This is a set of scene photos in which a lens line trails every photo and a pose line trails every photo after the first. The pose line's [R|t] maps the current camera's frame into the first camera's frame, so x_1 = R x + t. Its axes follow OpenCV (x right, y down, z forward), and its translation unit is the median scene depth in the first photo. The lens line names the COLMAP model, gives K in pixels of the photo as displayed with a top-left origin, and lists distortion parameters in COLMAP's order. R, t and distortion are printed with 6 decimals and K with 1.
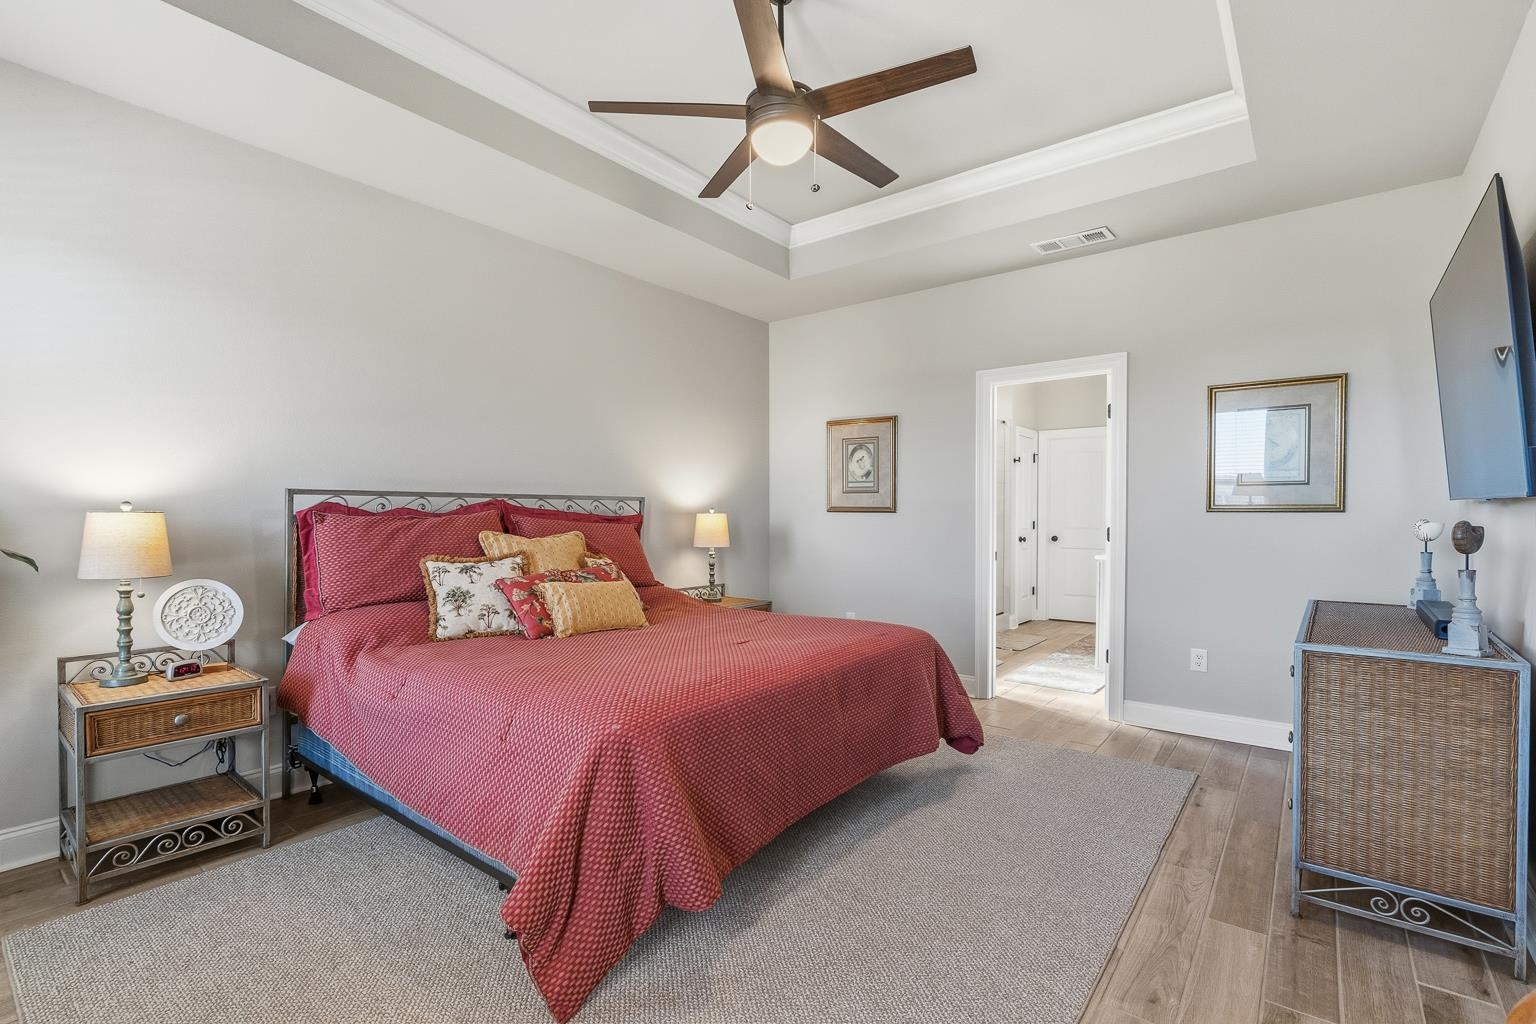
lens RADIAL K [[694.2, 0, 757.8], [0, 694.2, 529.0], [0, 0, 1]] dist [-0.005800, 0.000210]
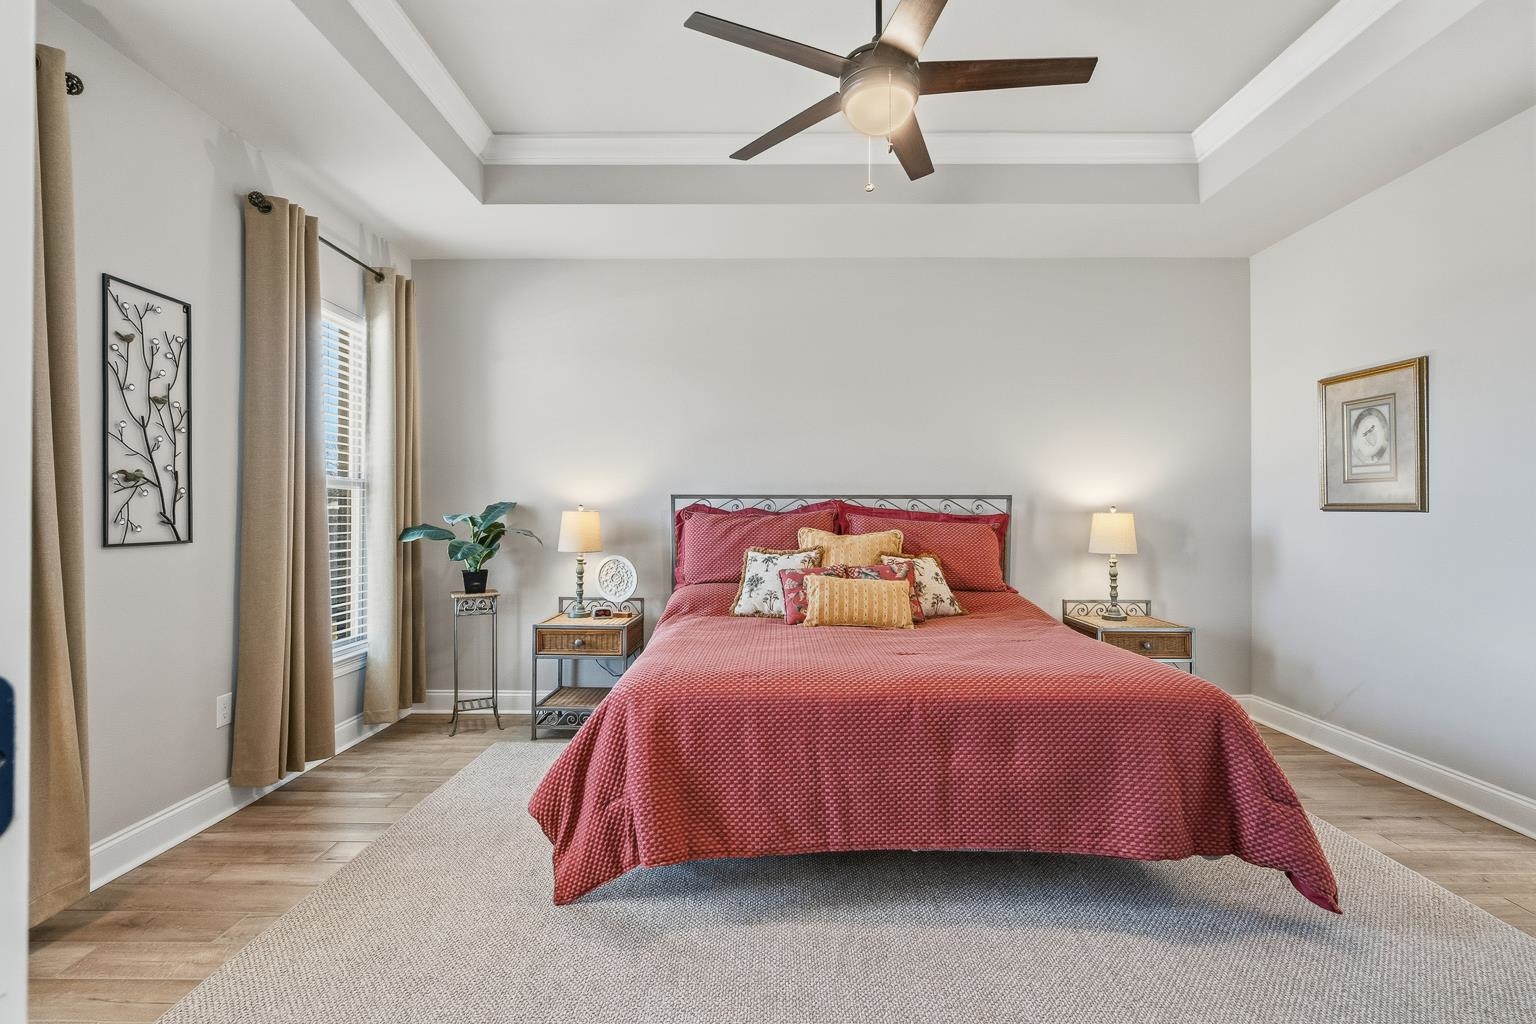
lens RADIAL K [[700.0, 0, 763.4], [0, 700.0, 514.5], [0, 0, 1]] dist [-0.001679, 0.000791]
pose [[0.626281, 0.003616, -0.779589, 0.496153], [-0.019026, 0.999762, -0.010648, -0.005807], [0.779365, 0.021501, 0.626201, 0.233943]]
